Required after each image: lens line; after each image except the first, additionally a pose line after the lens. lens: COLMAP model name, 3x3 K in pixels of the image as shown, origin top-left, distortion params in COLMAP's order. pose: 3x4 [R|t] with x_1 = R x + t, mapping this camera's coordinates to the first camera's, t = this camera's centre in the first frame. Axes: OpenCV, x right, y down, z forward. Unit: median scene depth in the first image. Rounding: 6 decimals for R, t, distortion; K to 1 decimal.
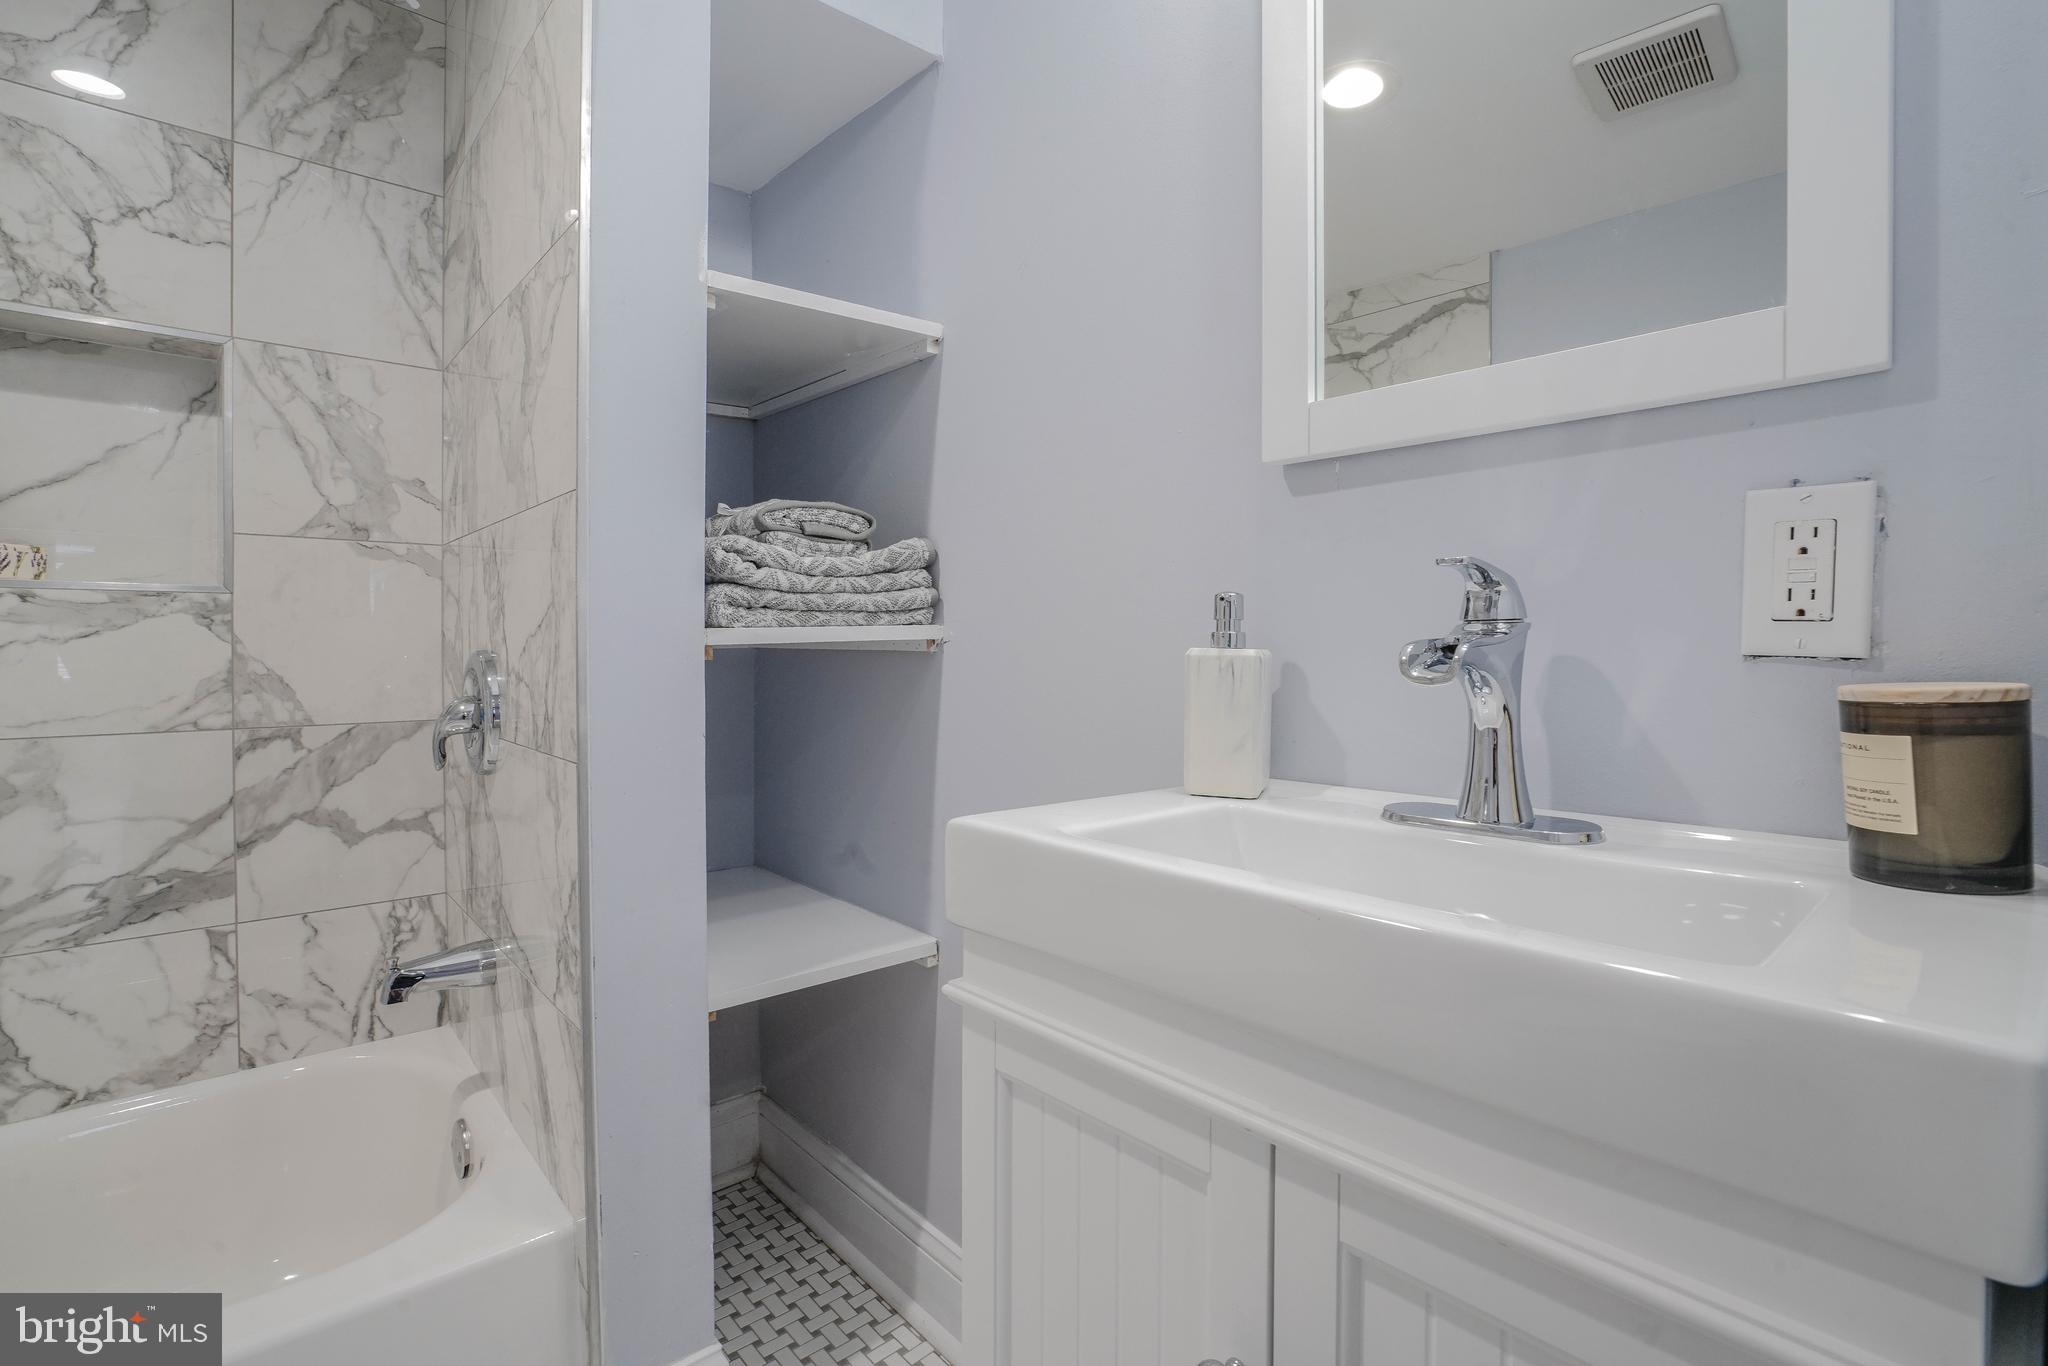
lens RADIAL K [[1006.2, 0, 1037.4], [0, 1006.2, 652.5], [0, 0, 1]] dist [-0.056763, 0.022765]
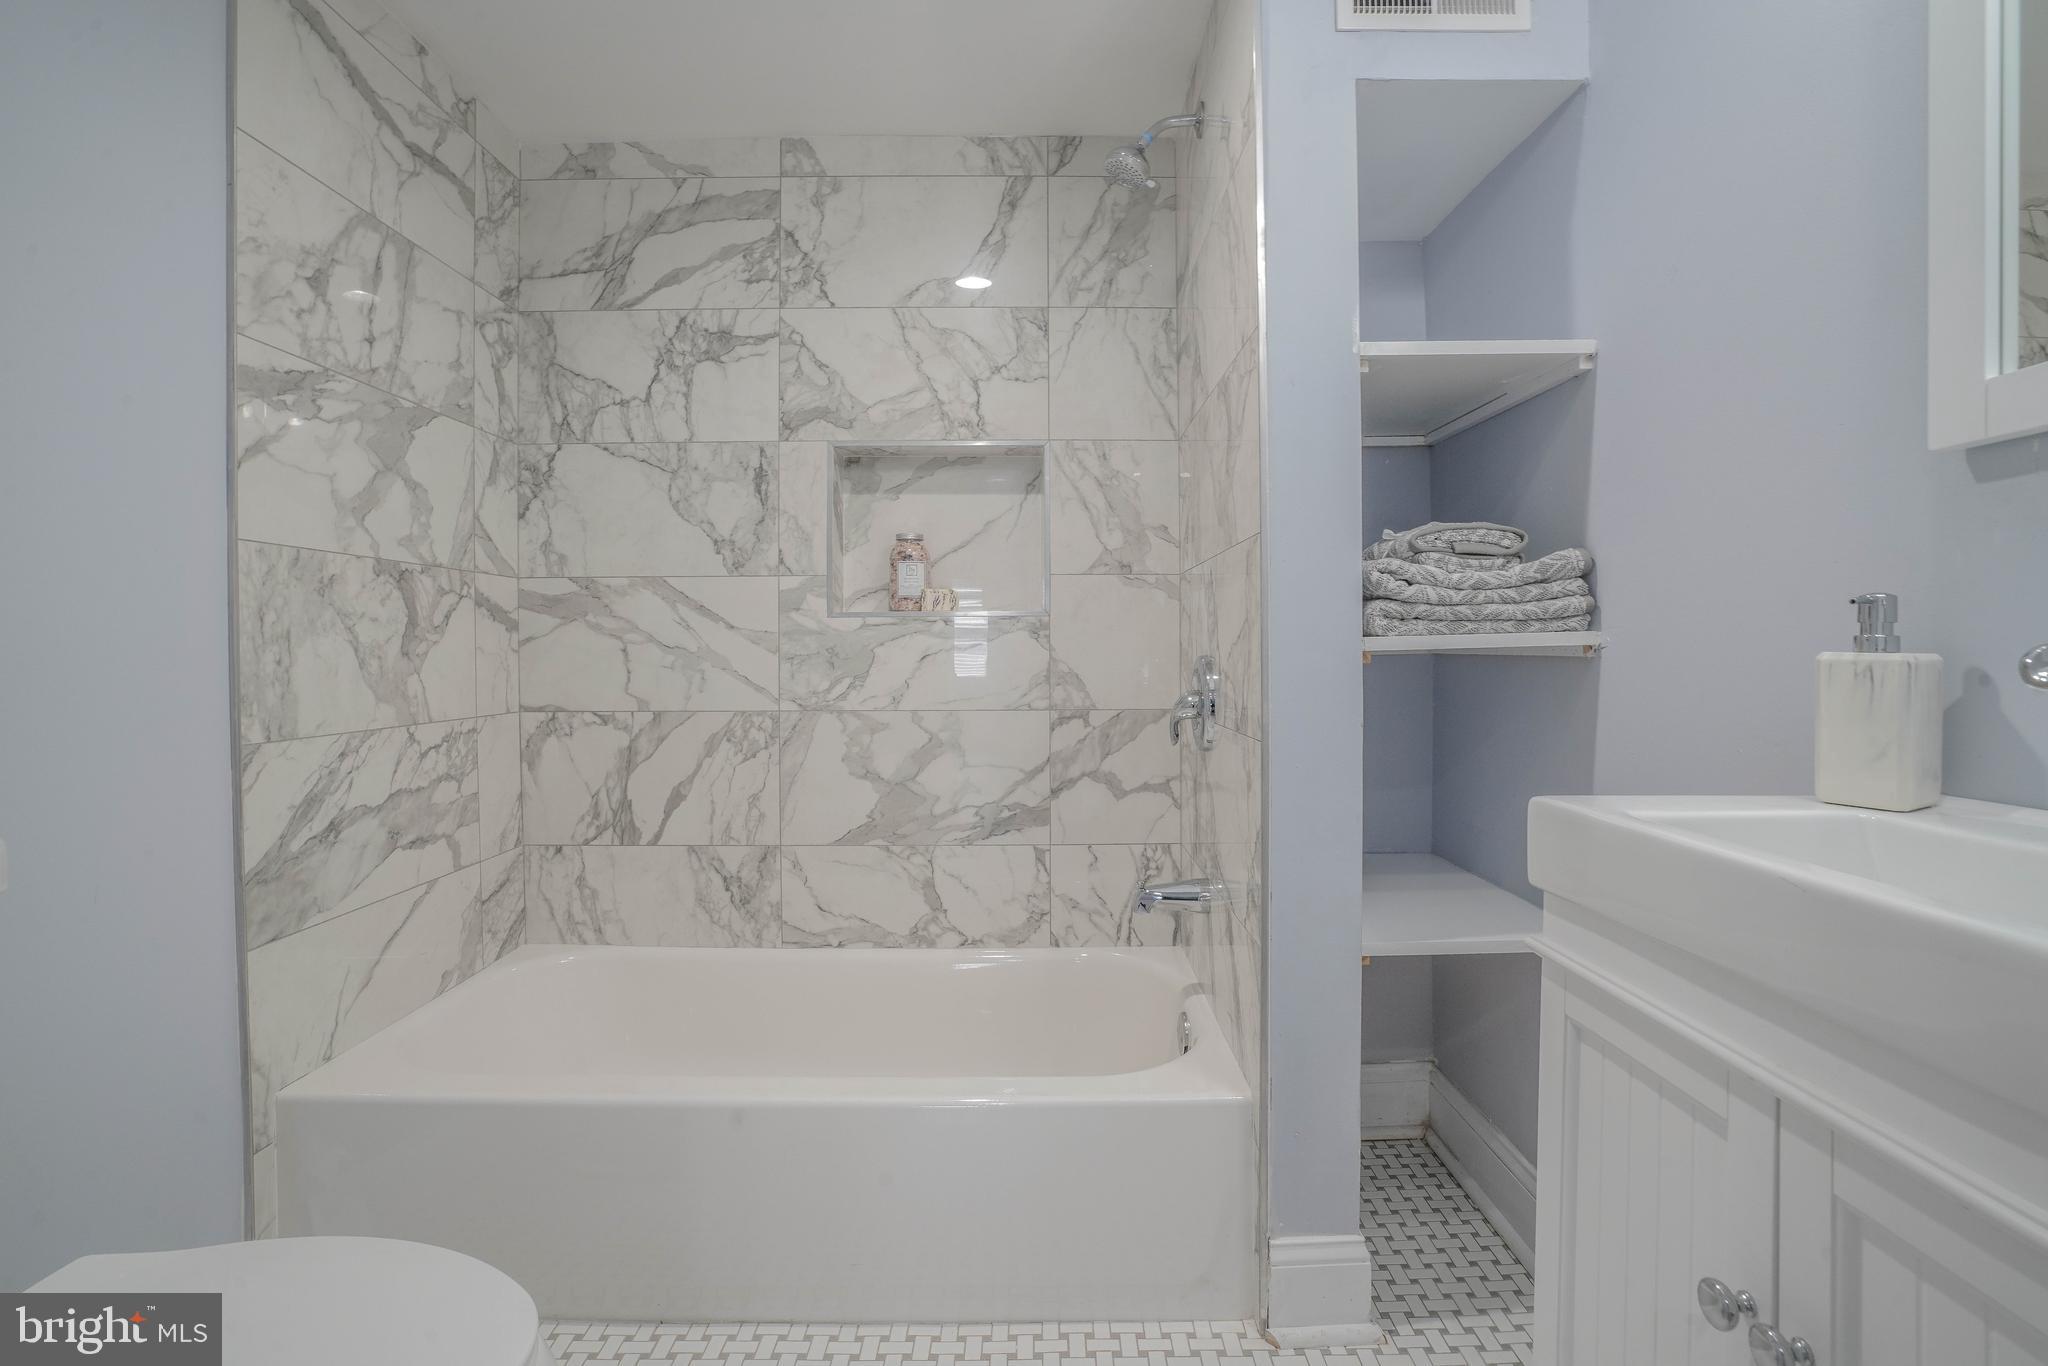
lens RADIAL K [[958.0, 0, 1006.6], [0, 958.0, 676.1], [0, 0, 1]] dist [-0.059430, 0.022145]
pose [[0.743179, 0.014777, -0.668929, 0.092817], [-0.002486, 0.999810, 0.019325, 0.001429], [0.669088, -0.012699, 0.743075, -0.114194]]
